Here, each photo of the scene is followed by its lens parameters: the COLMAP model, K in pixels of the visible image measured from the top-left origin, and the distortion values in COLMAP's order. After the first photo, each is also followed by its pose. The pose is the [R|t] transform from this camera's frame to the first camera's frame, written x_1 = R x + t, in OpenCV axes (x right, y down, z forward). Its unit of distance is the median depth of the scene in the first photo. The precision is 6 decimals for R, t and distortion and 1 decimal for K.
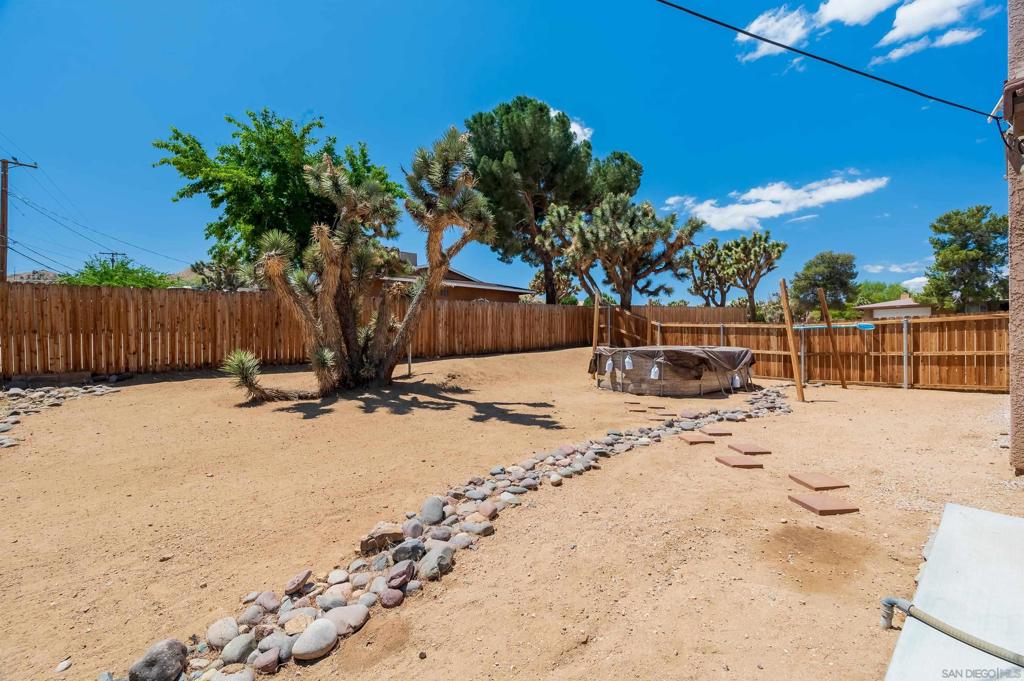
lens RADIAL K [[402.9, 0, 508.8], [0, 402.9, 341.2], [0, 0, 1]] dist [0.000781, -0.000155]
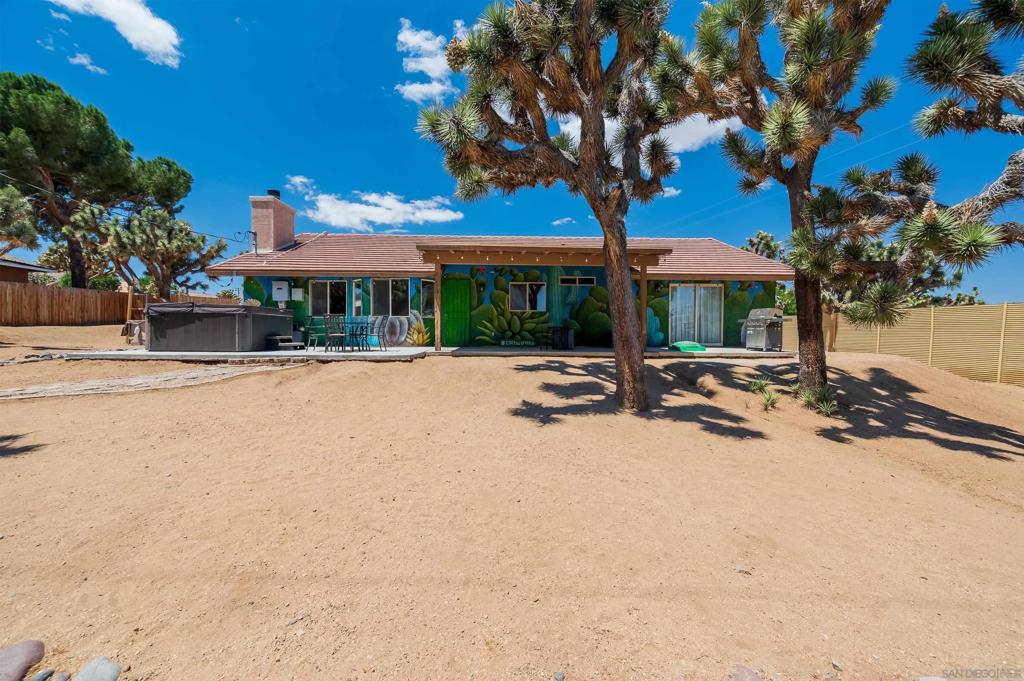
lens RADIAL K [[402.9, 0, 506.9], [0, 402.9, 338.3], [0, 0, 1]] dist [0.000781, -0.000155]
pose [[0.596278, -0.000415, 0.802778, -0.099509], [-0.005437, 0.999975, 0.004555, 0.041864], [-0.802760, -0.007081, 0.596261, -0.679527]]
